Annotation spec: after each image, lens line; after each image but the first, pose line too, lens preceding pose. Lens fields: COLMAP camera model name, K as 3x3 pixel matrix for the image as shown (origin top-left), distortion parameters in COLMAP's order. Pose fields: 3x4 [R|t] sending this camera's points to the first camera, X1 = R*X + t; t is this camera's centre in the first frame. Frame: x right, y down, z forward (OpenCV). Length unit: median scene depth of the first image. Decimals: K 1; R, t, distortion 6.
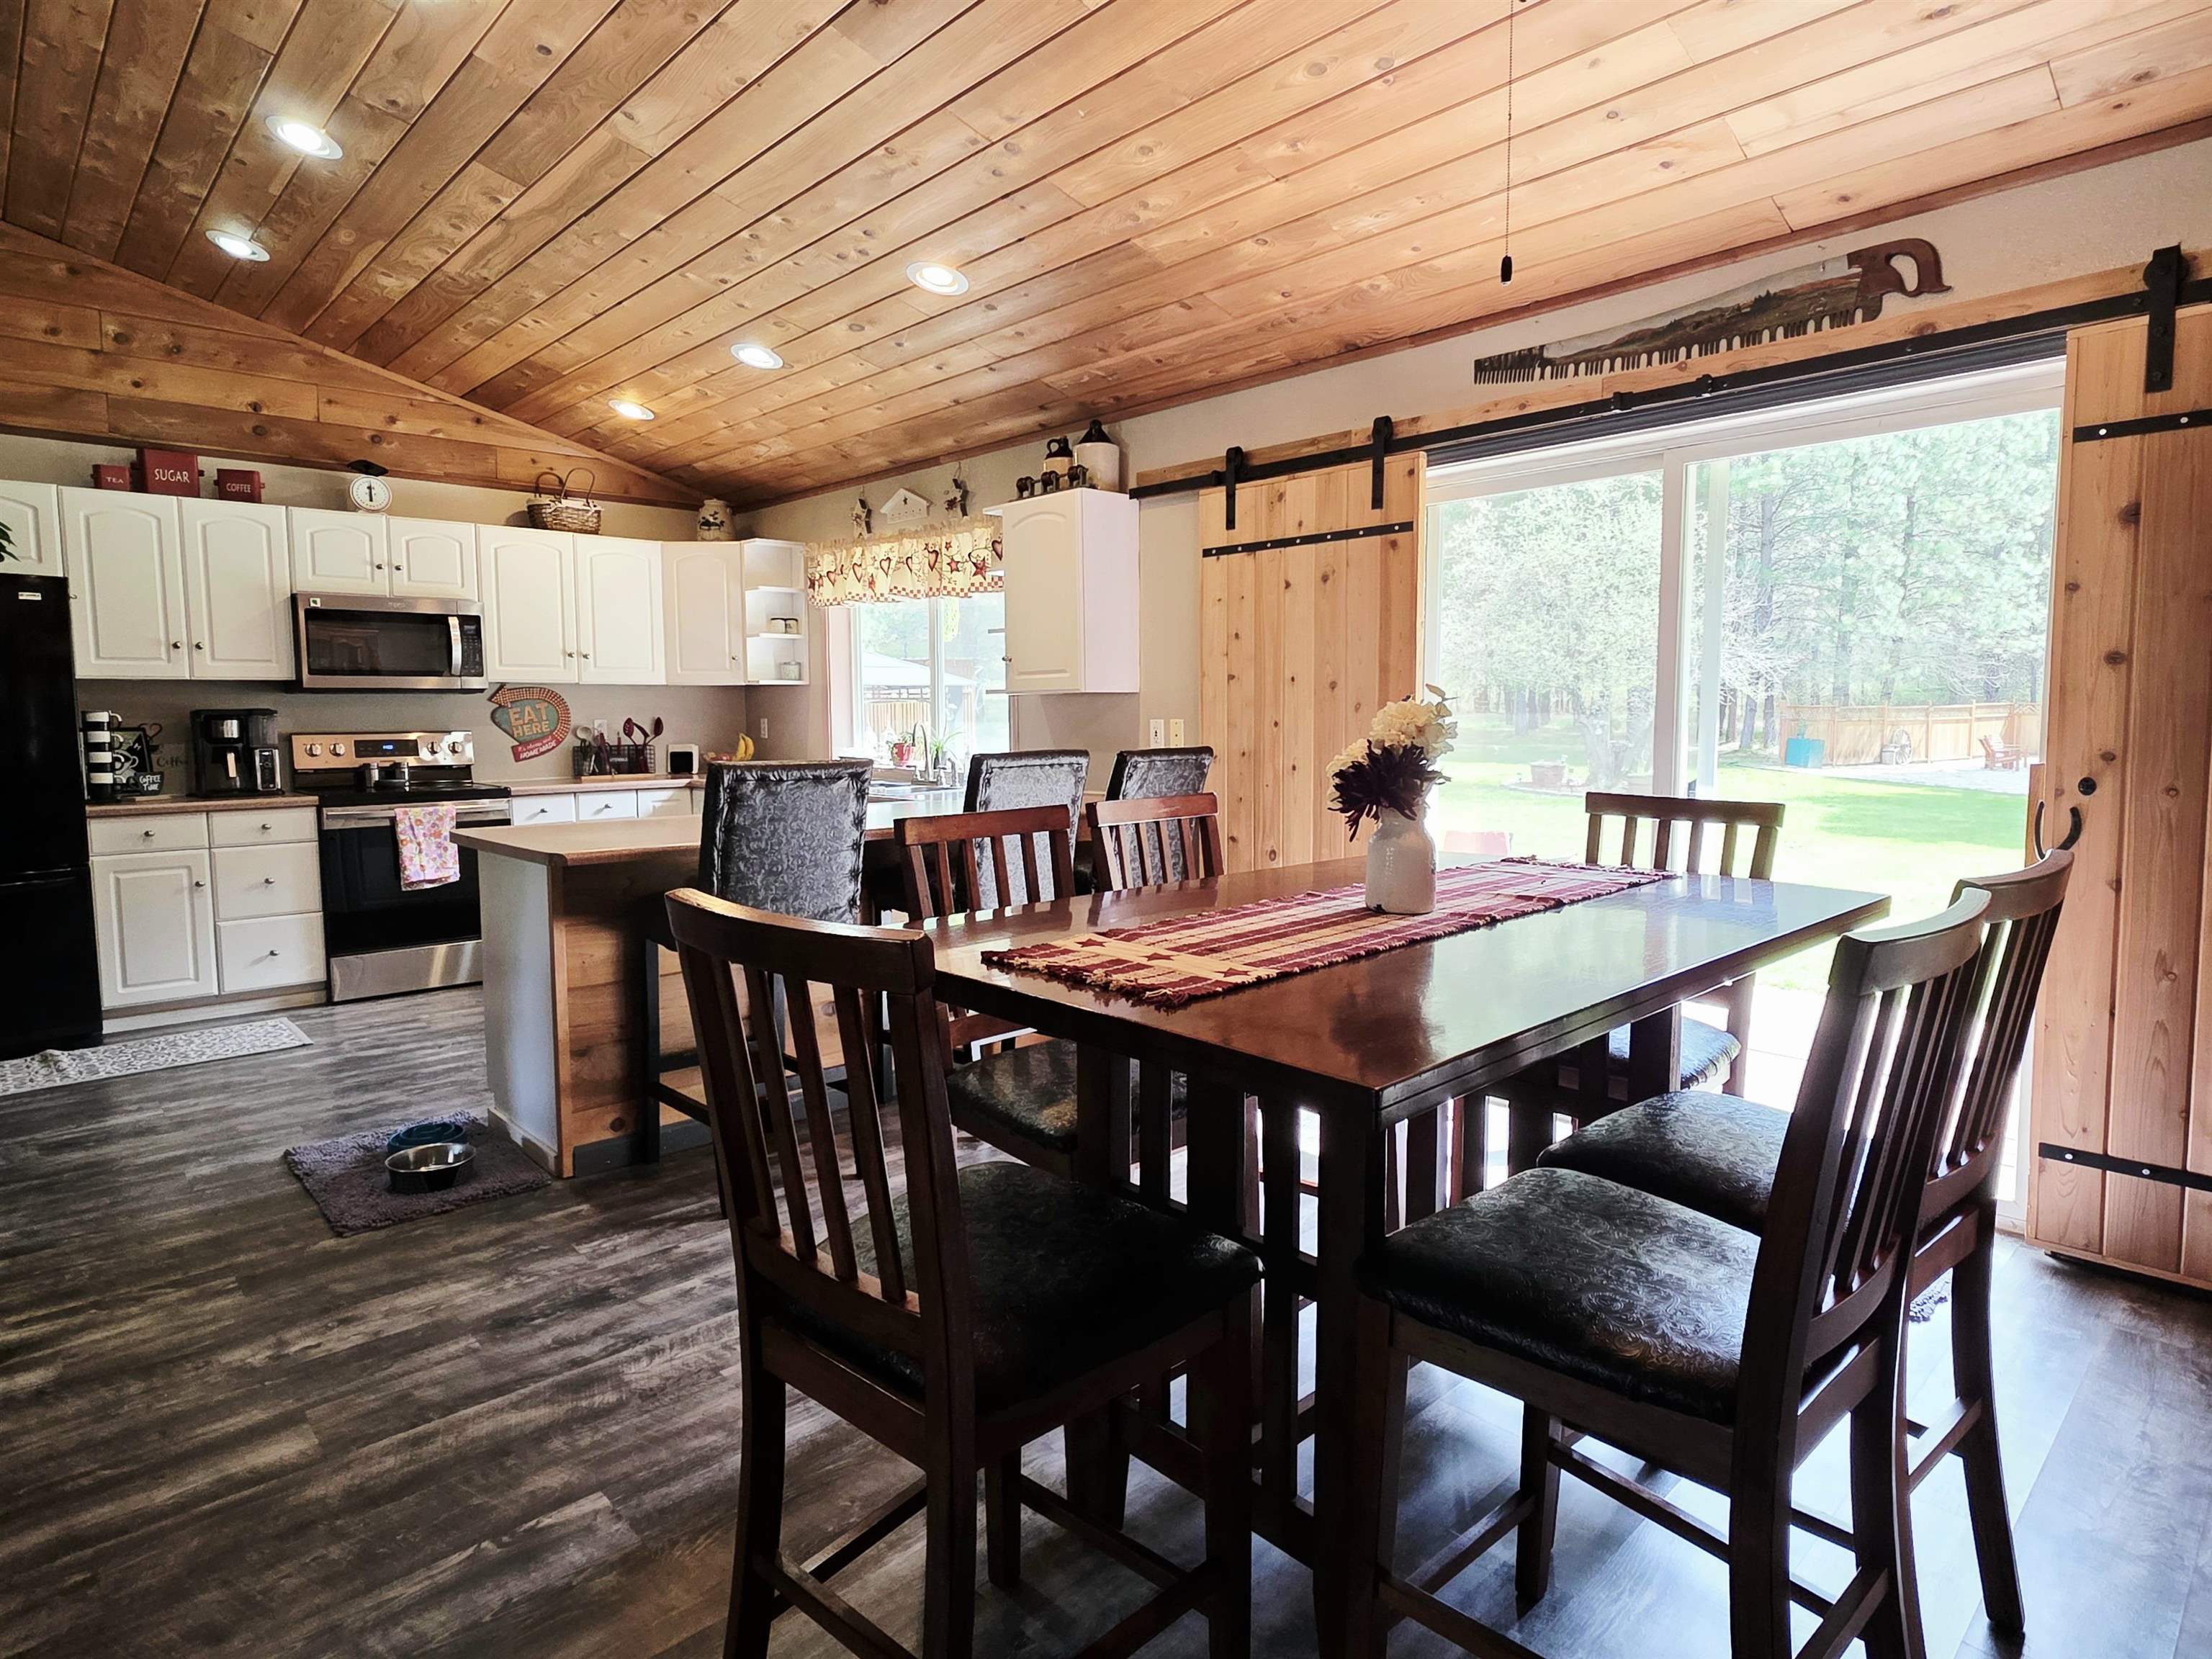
lens RADIAL K [[1208.1, 0, 1098.7], [0, 1208.1, 811.1], [0, 0, 1]] dist [-0.000108, 0.002124]
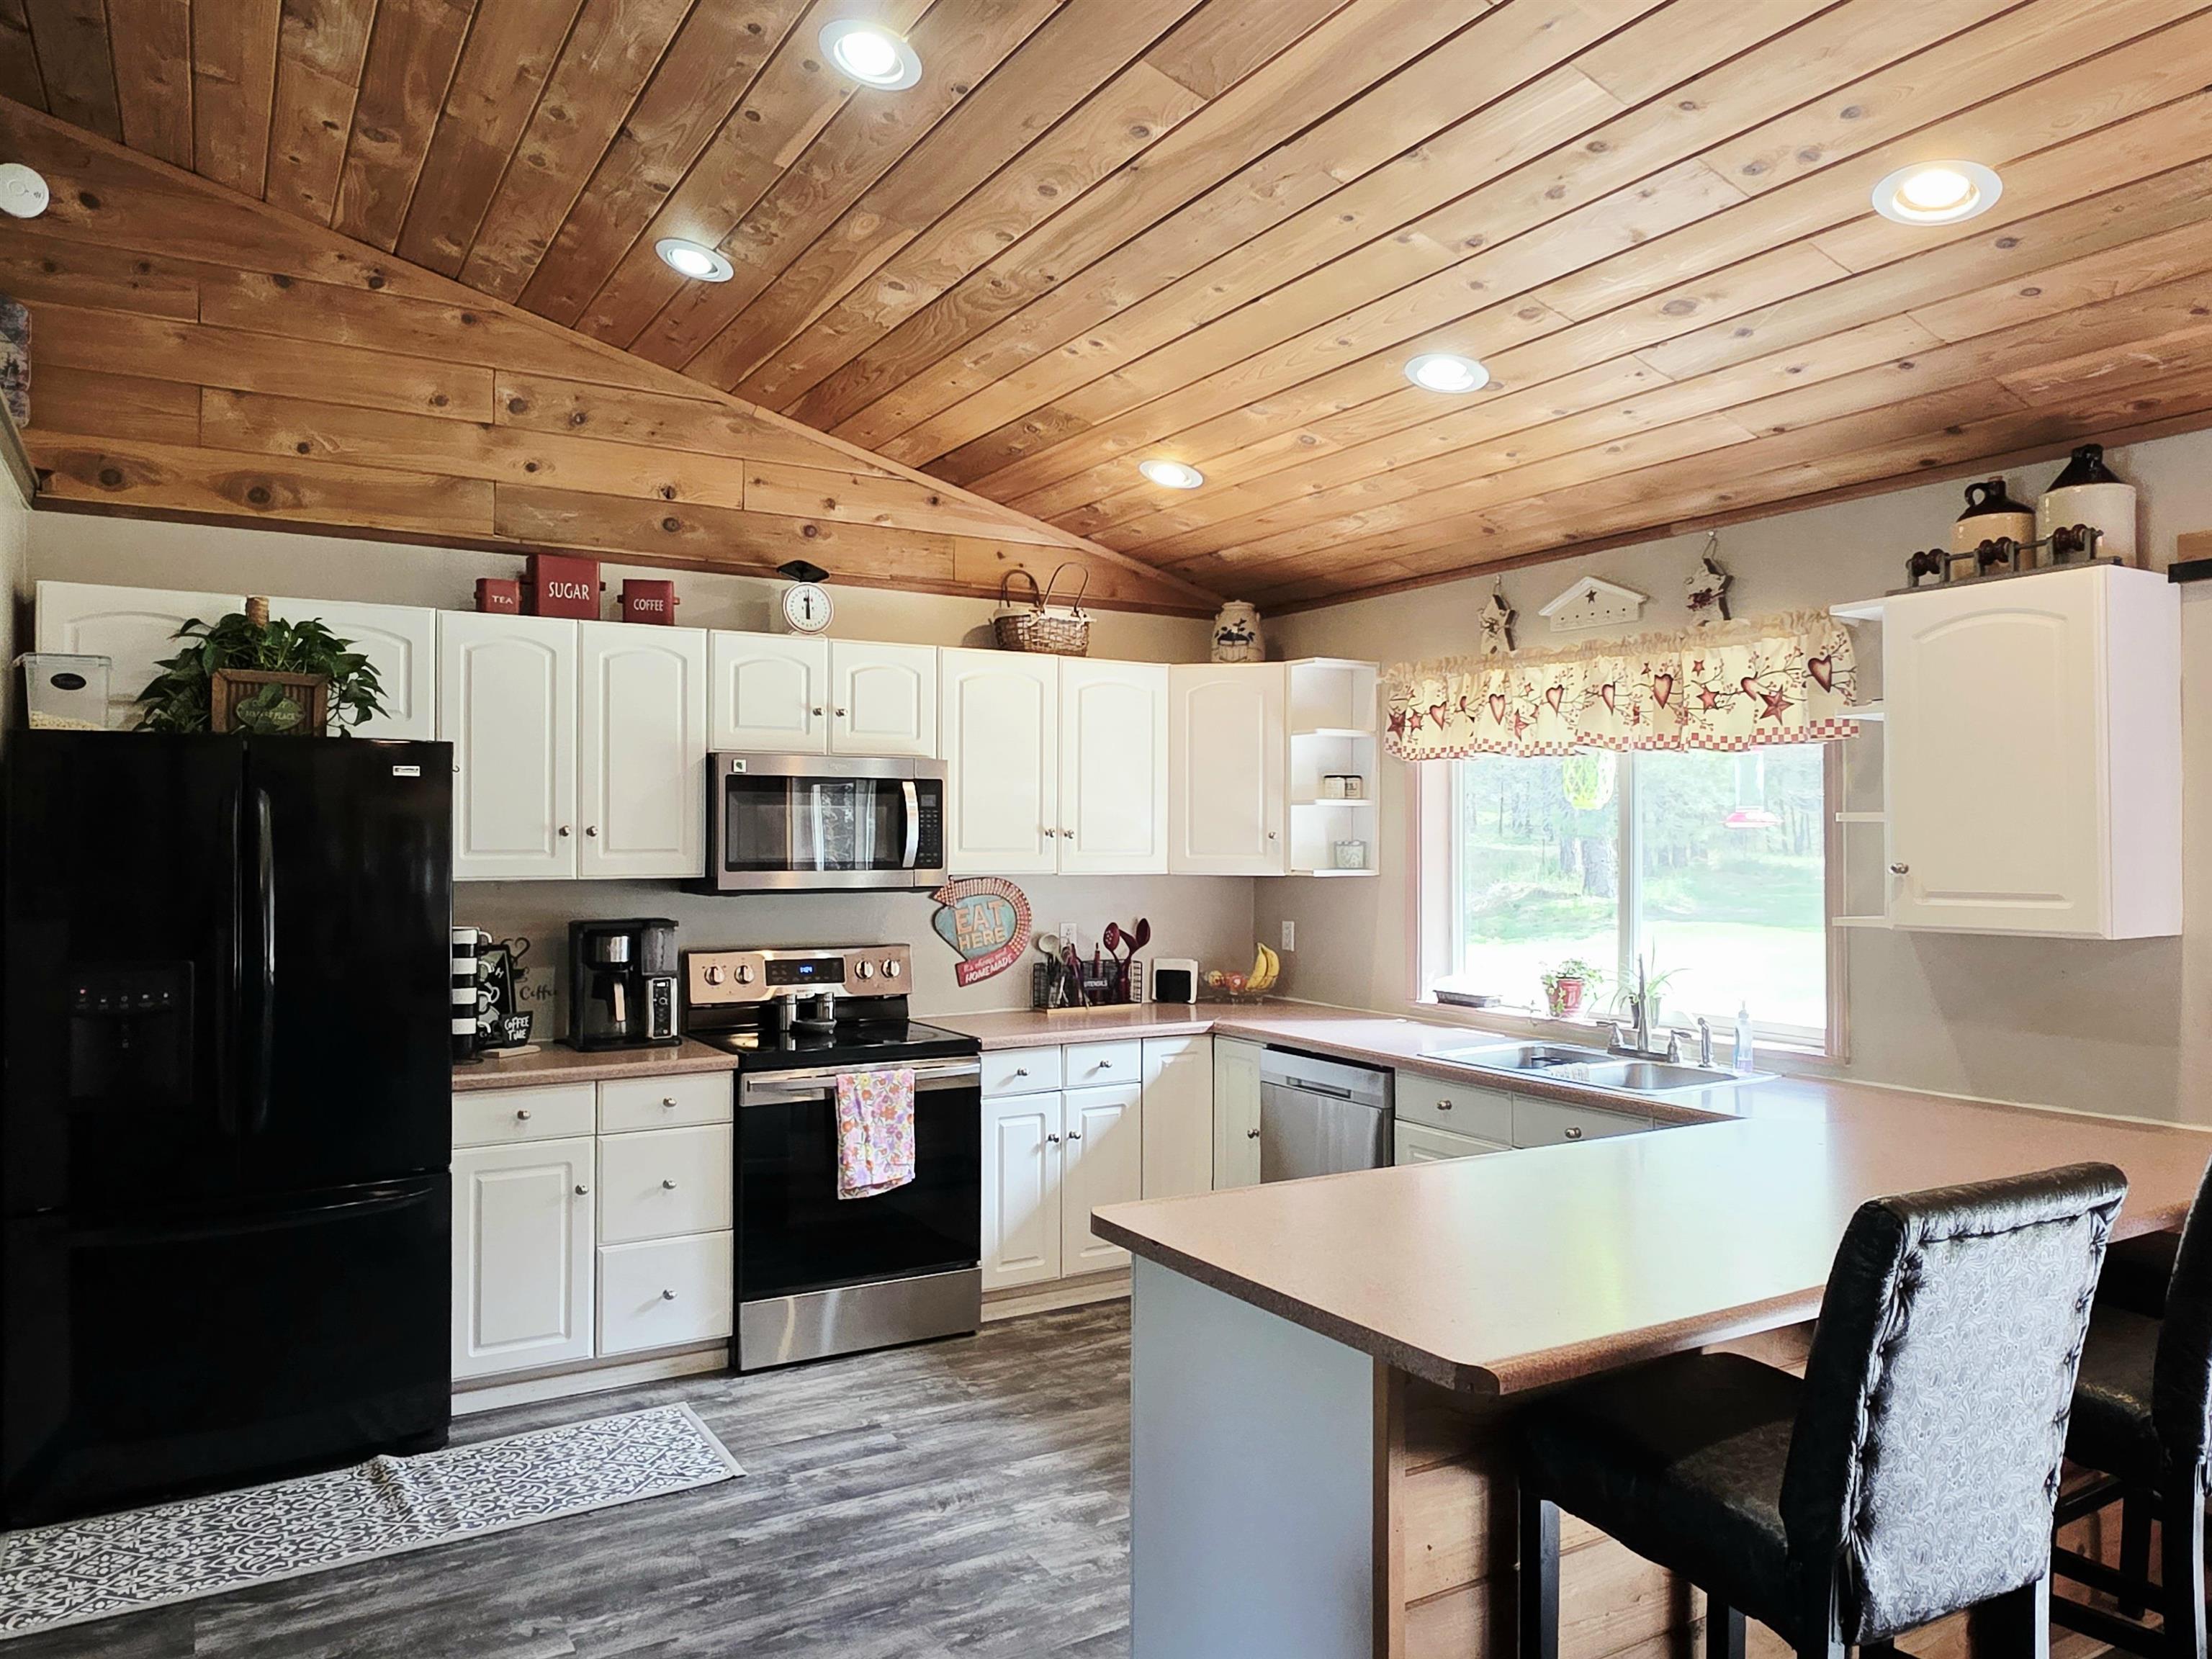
lens RADIAL K [[1503.6, 0, 1101.9], [0, 1503.6, 834.2], [0, 0, 1]] dist [0.010205, -0.008678]
pose [[0.976185, 0.006575, -0.216838, -0.265864], [-0.026160, 0.995814, -0.087576, -0.065699], [0.215355, 0.091162, 0.972271, 0.220250]]
